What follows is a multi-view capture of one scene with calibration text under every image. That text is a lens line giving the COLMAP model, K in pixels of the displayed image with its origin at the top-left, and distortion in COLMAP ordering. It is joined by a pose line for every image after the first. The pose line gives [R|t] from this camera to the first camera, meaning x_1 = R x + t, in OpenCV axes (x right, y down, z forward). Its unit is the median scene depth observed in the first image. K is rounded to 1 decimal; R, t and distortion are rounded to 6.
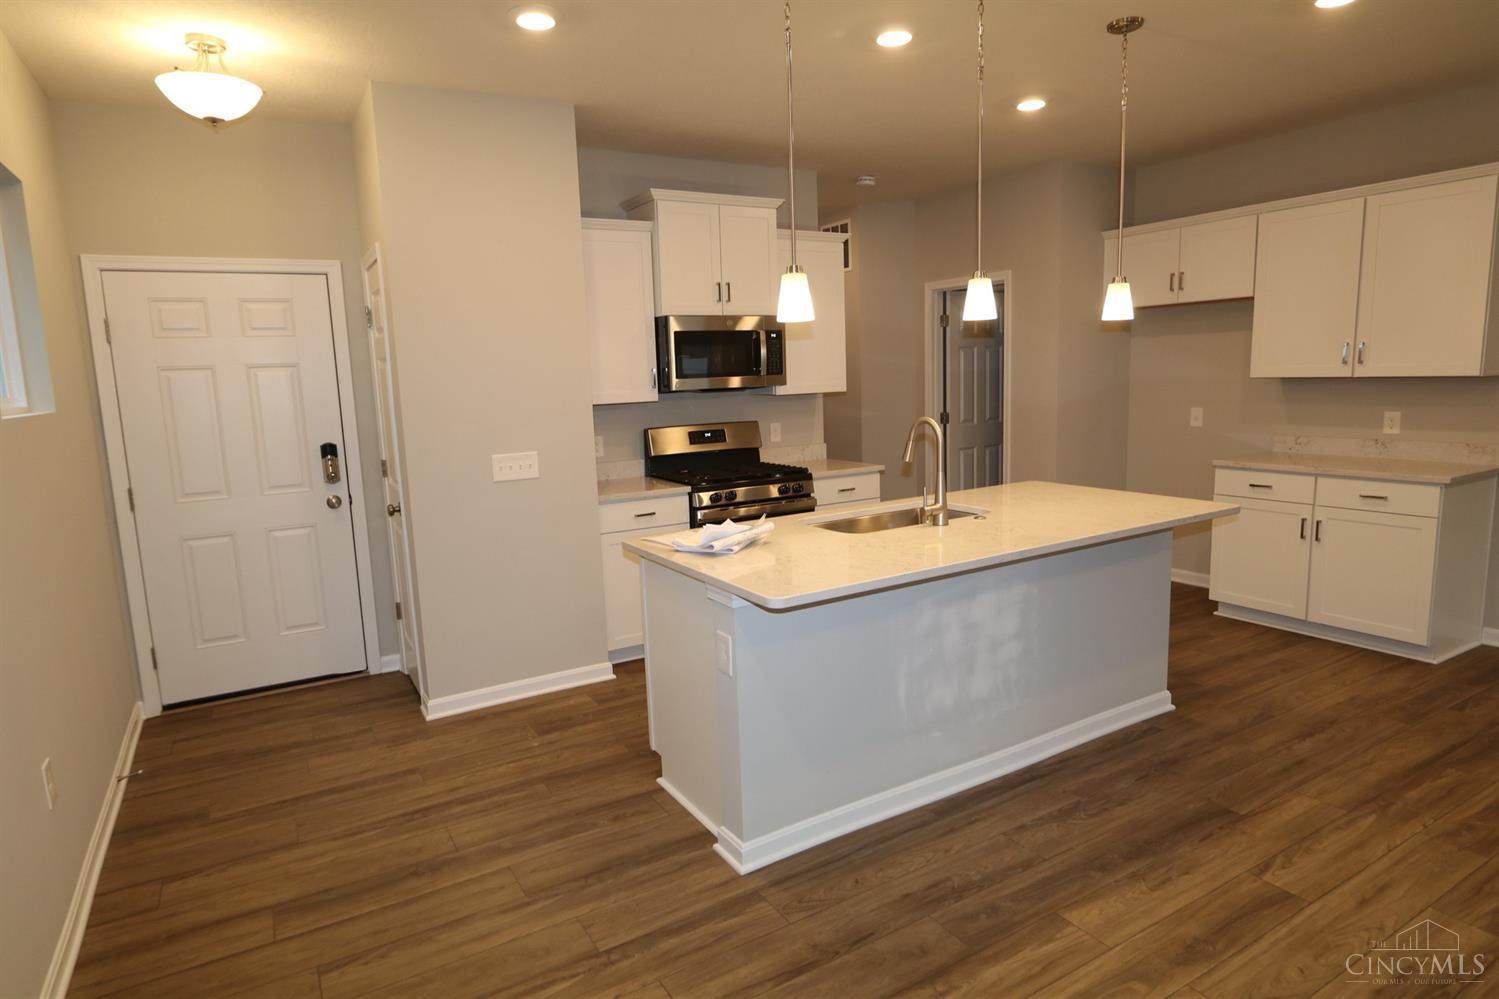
lens RADIAL K [[850.8, 0, 732.4], [0, 850.8, 499.3], [0, 0, 1]] dist [-0.008833, -0.000197]
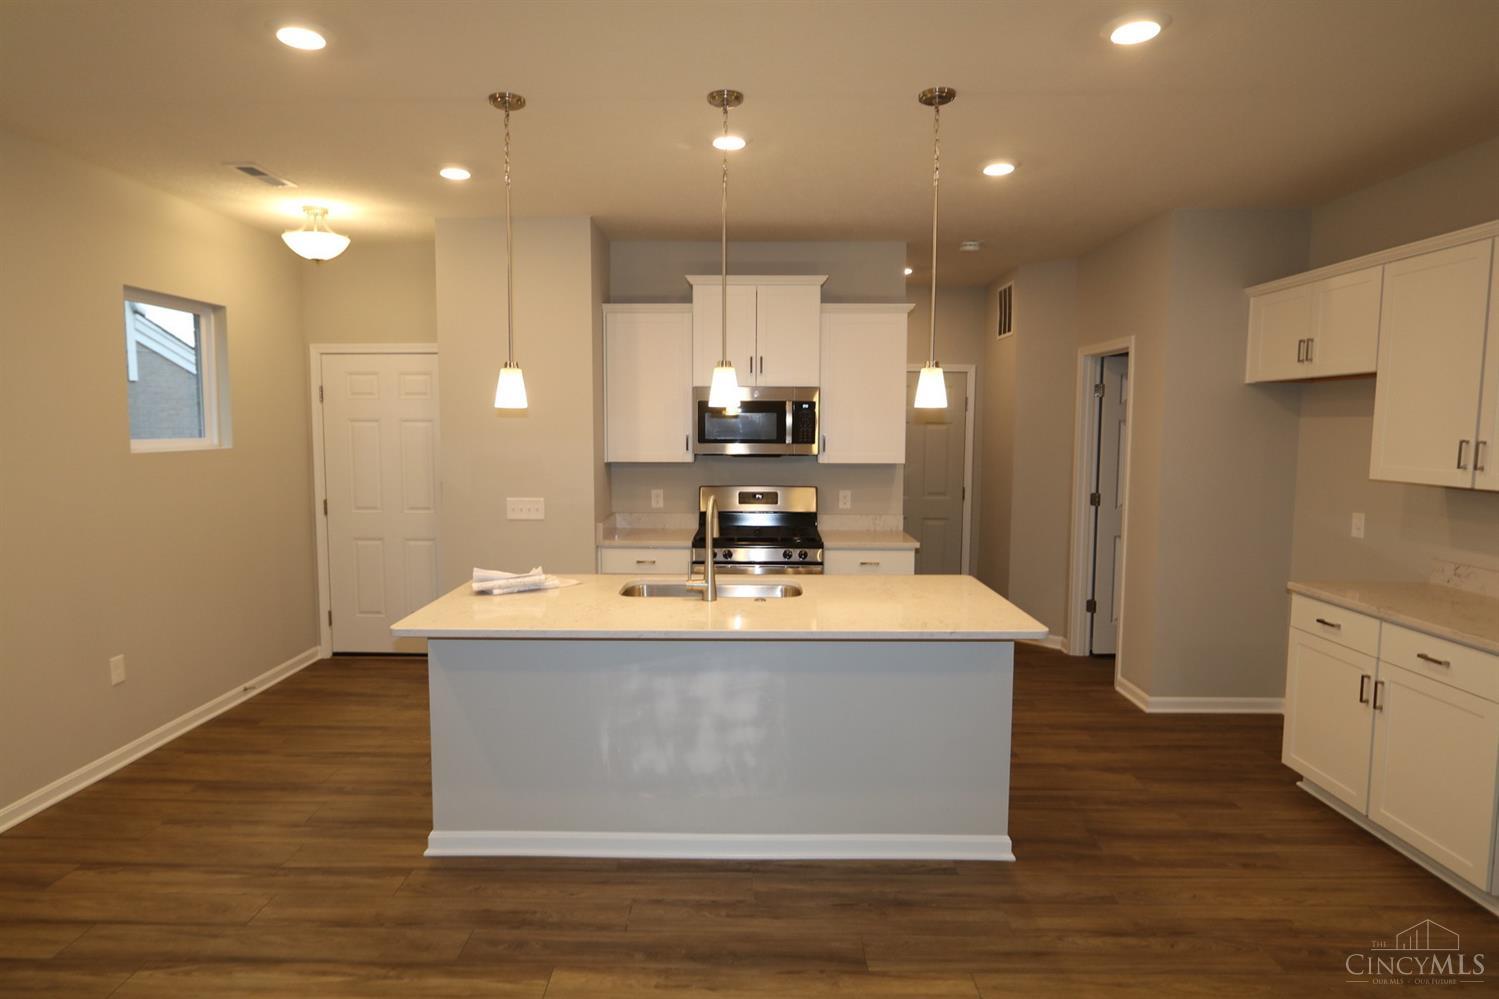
lens RADIAL K [[850.8, 0, 732.4], [0, 850.8, 499.3], [0, 0, 1]] dist [-0.008833, -0.000197]
pose [[0.853530, 0.083205, -0.514356, 0.789253], [-0.110677, 0.993592, -0.022929, -0.070804], [0.509153, 0.076498, 0.857270, 0.115156]]
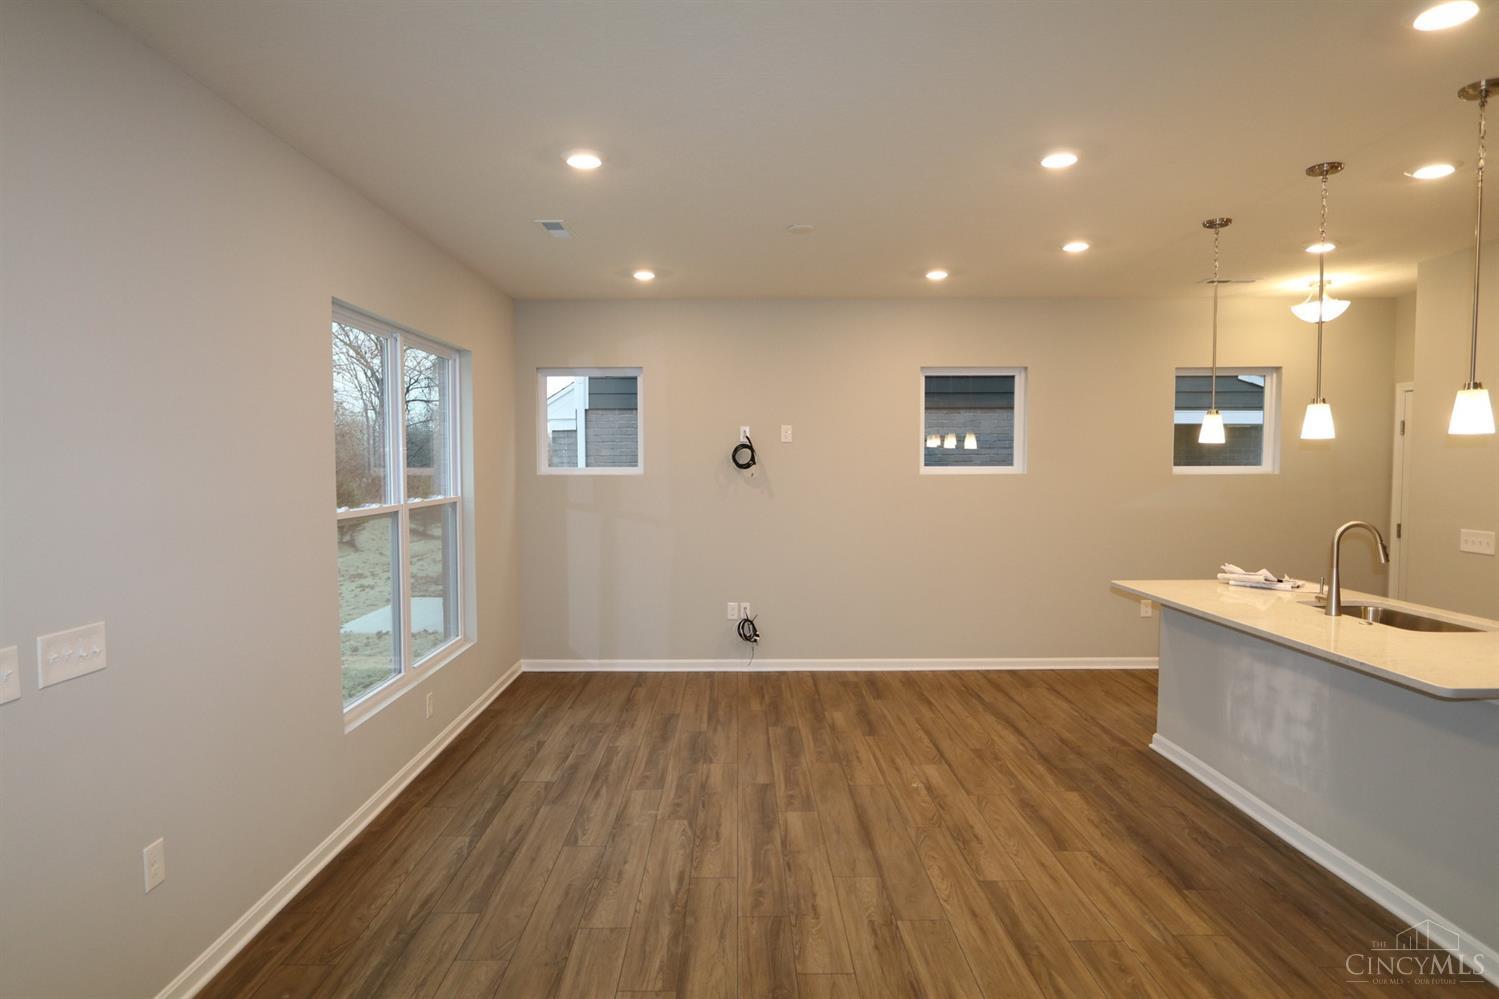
lens RADIAL K [[850.8, 0, 732.4], [0, 850.8, 499.3], [0, 0, 1]] dist [-0.008833, -0.000197]
pose [[-0.506326, 0.078682, -0.858745, 1.591785], [-0.107511, 0.982299, 0.153393, -0.205613], [0.855614, 0.169991, -0.488905, 0.839366]]
